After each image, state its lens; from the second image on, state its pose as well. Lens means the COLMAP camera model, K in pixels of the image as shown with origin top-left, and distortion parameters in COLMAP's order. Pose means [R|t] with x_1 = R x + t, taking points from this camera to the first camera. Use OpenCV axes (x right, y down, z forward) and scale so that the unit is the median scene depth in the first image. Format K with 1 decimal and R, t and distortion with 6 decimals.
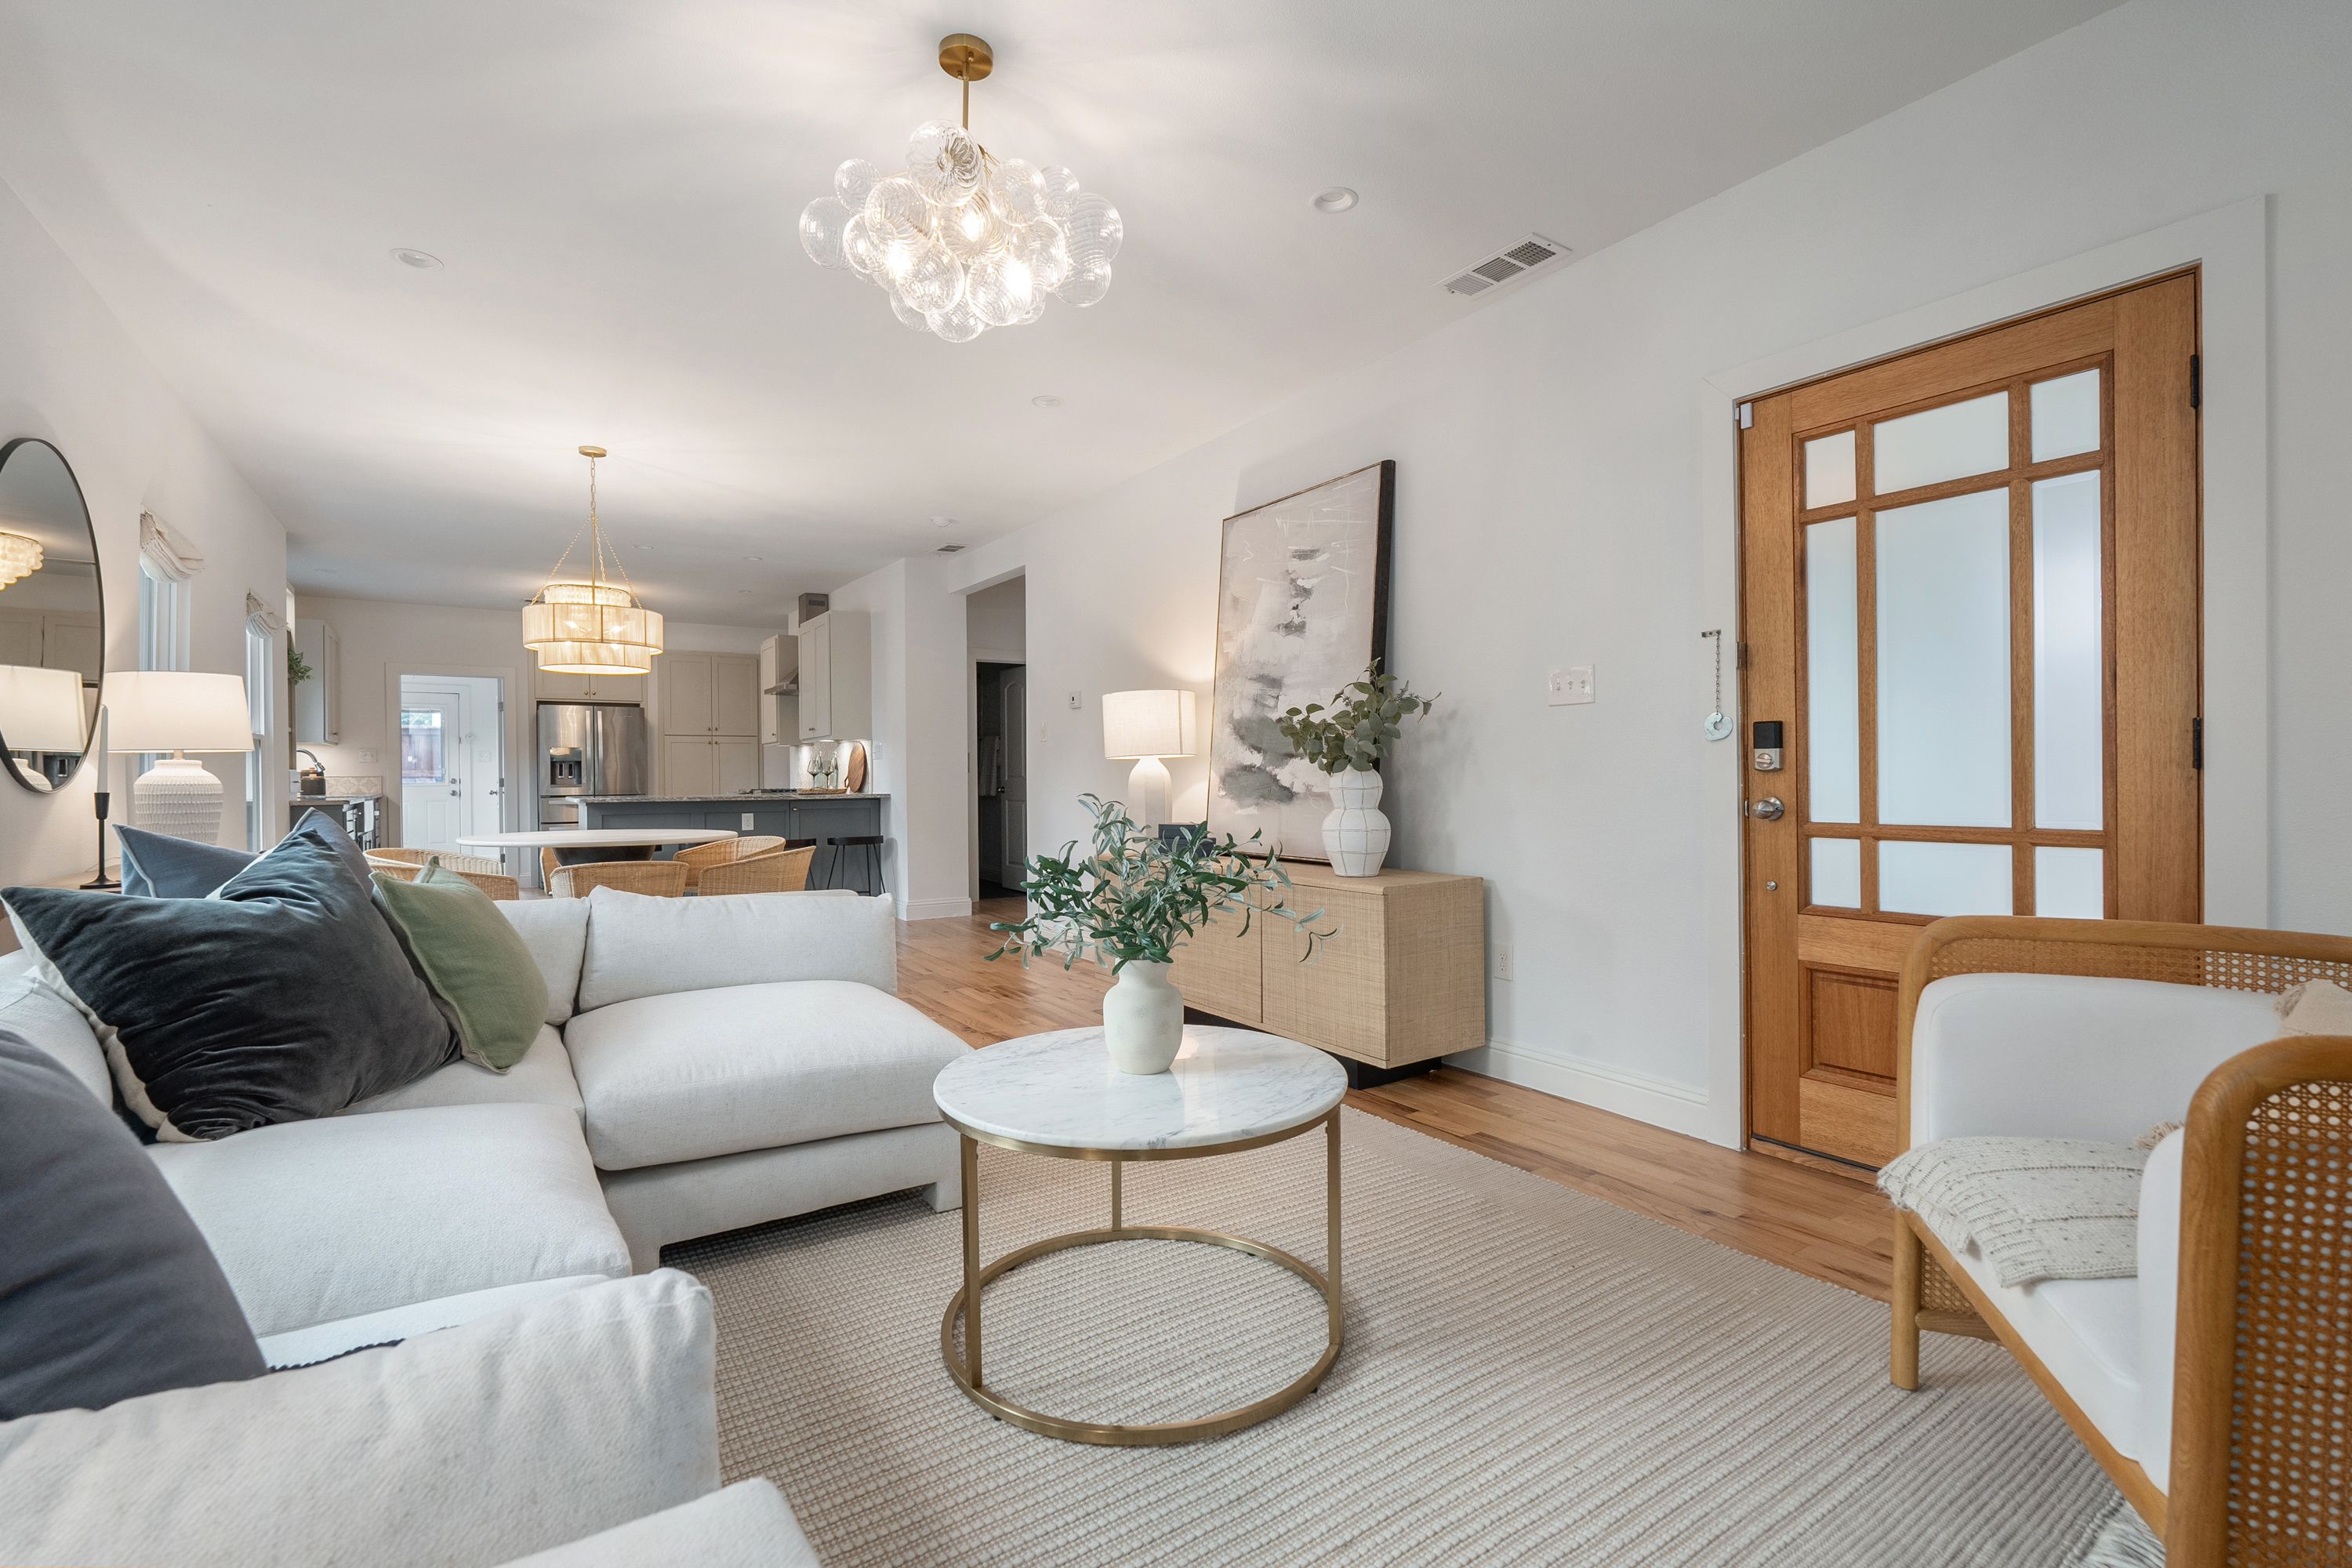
lens RADIAL K [[1030.8, 0, 1118.8], [0, 1030.8, 758.4], [0, 0, 1]] dist [0.000648, -0.000015]
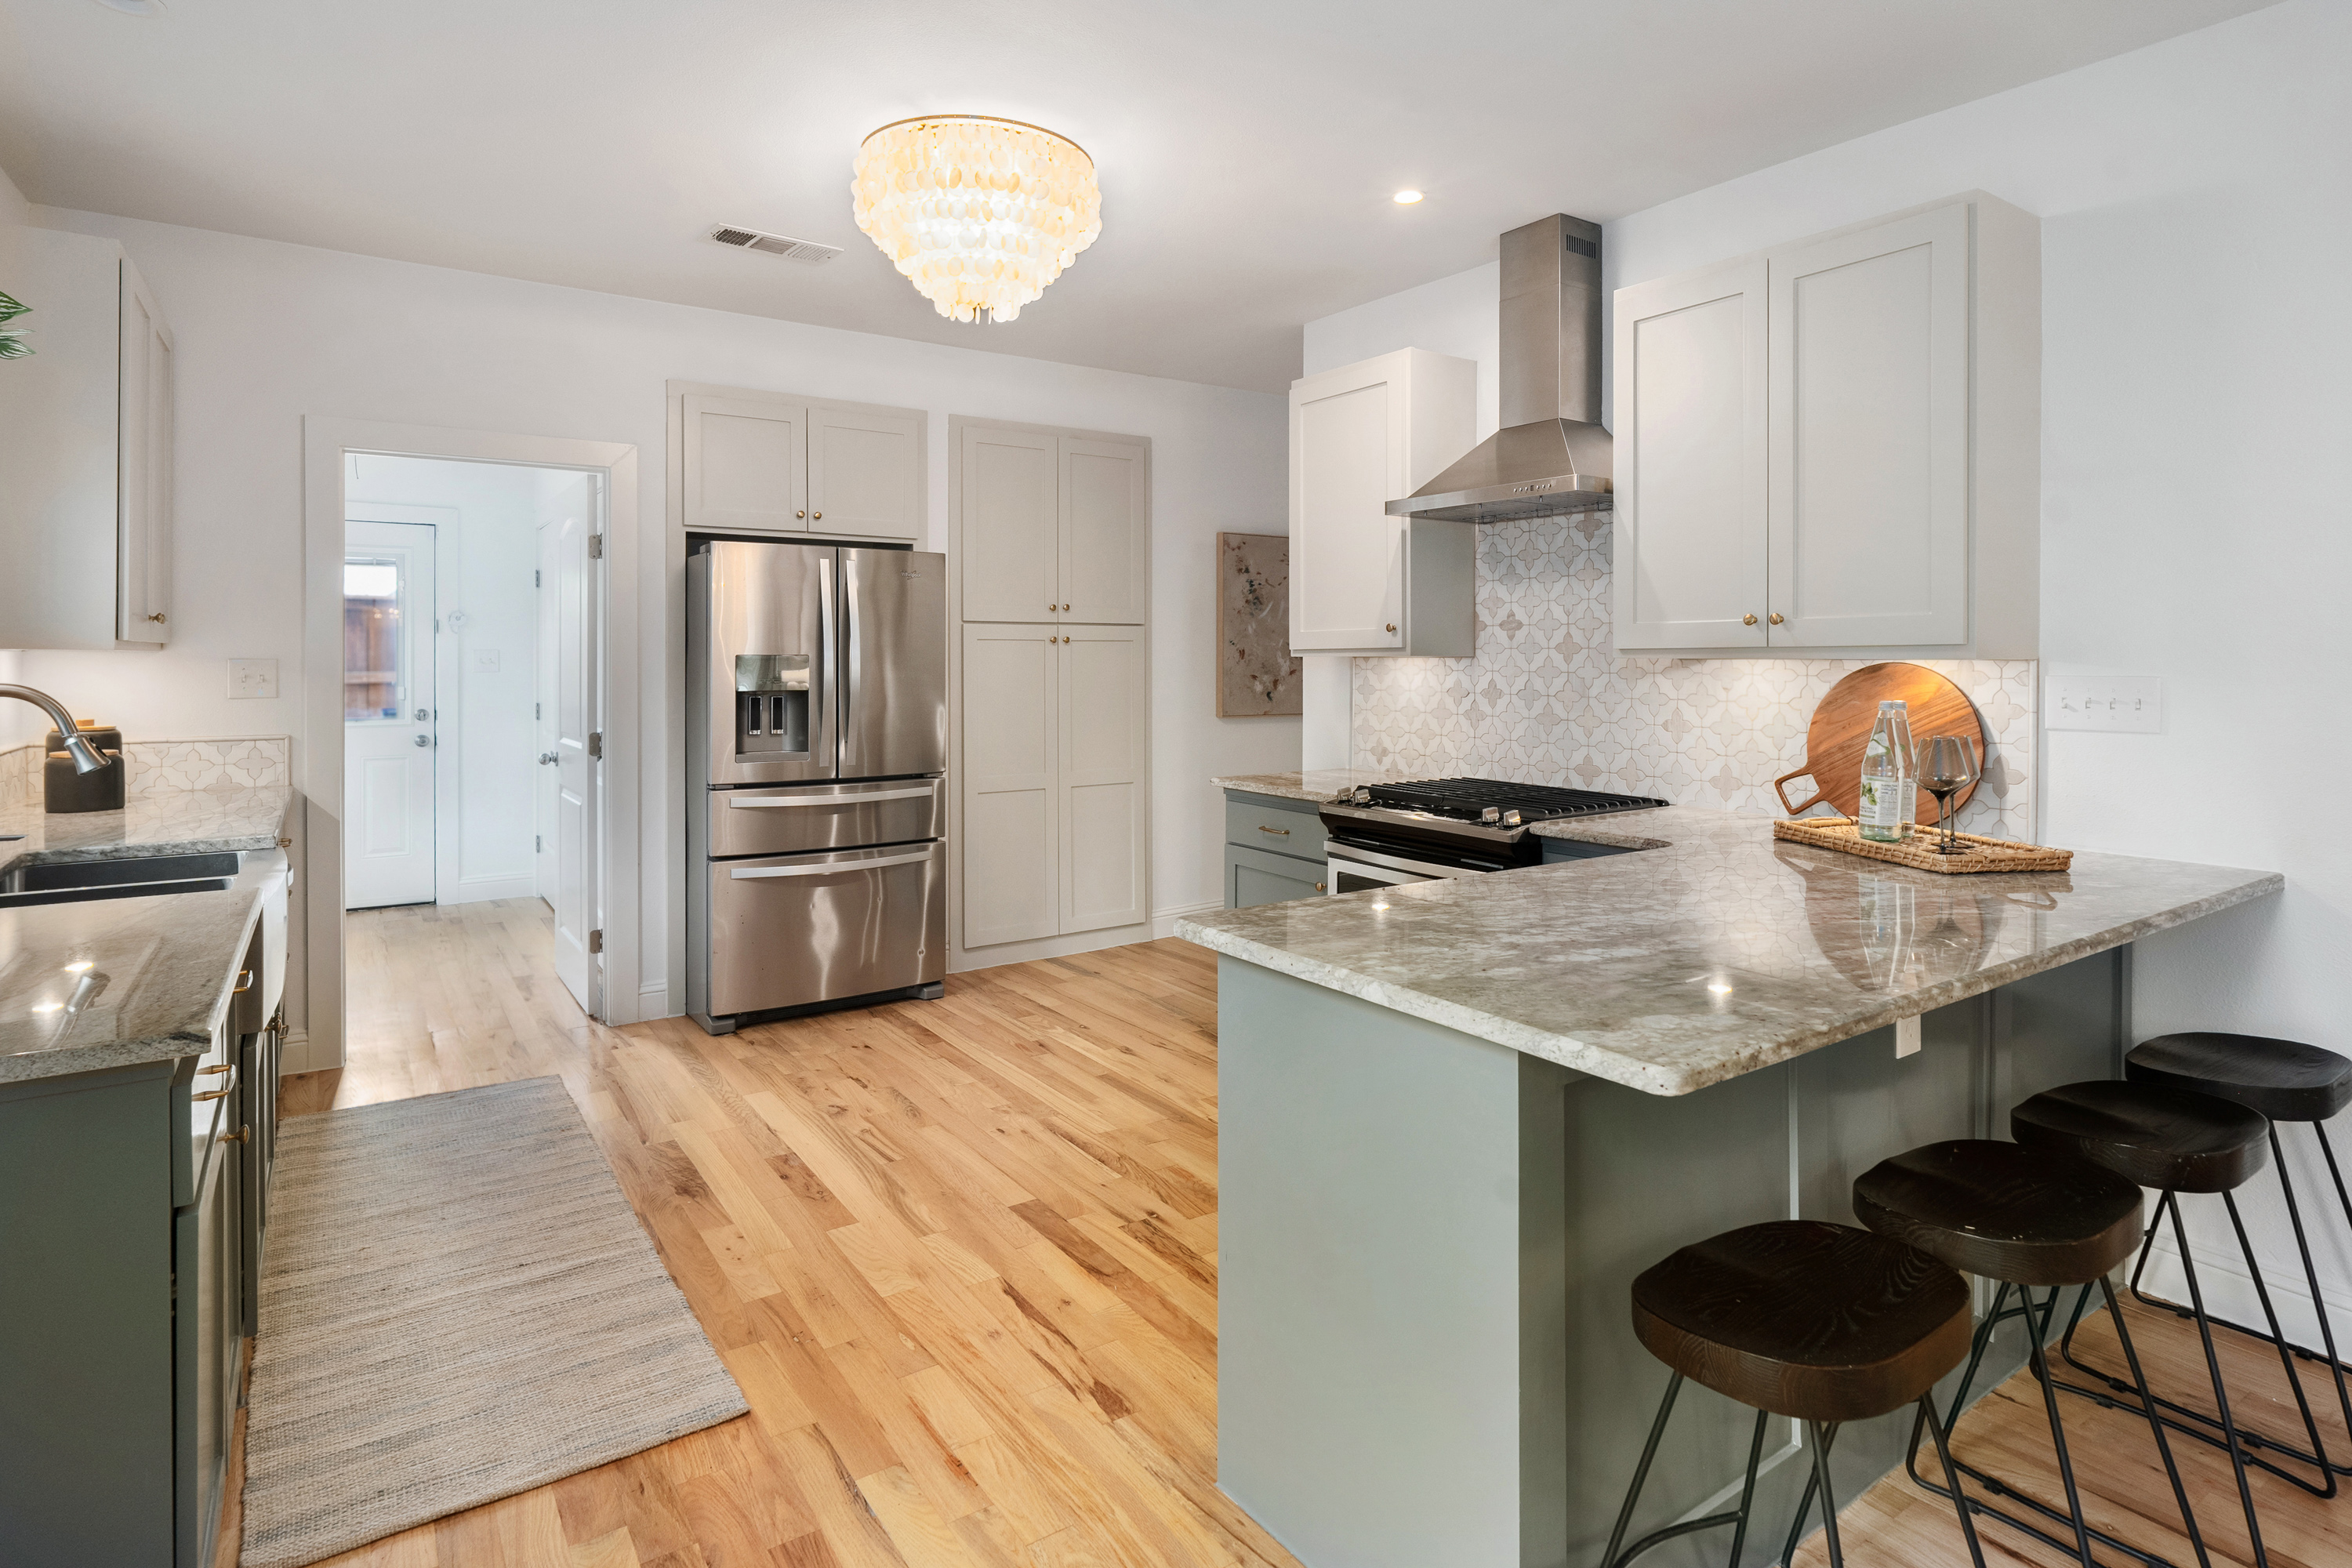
lens RADIAL K [[1191.5, 0, 1083.1], [0, 1191.5, 658.8], [0, 0, 1]] dist [0.004620, -0.001210]
pose [[0.999992, 0.002385, 0.003167, -0.554268], [-0.002462, 0.999697, 0.024504, -0.027818], [-0.003108, -0.024512, 0.999695, 0.733648]]
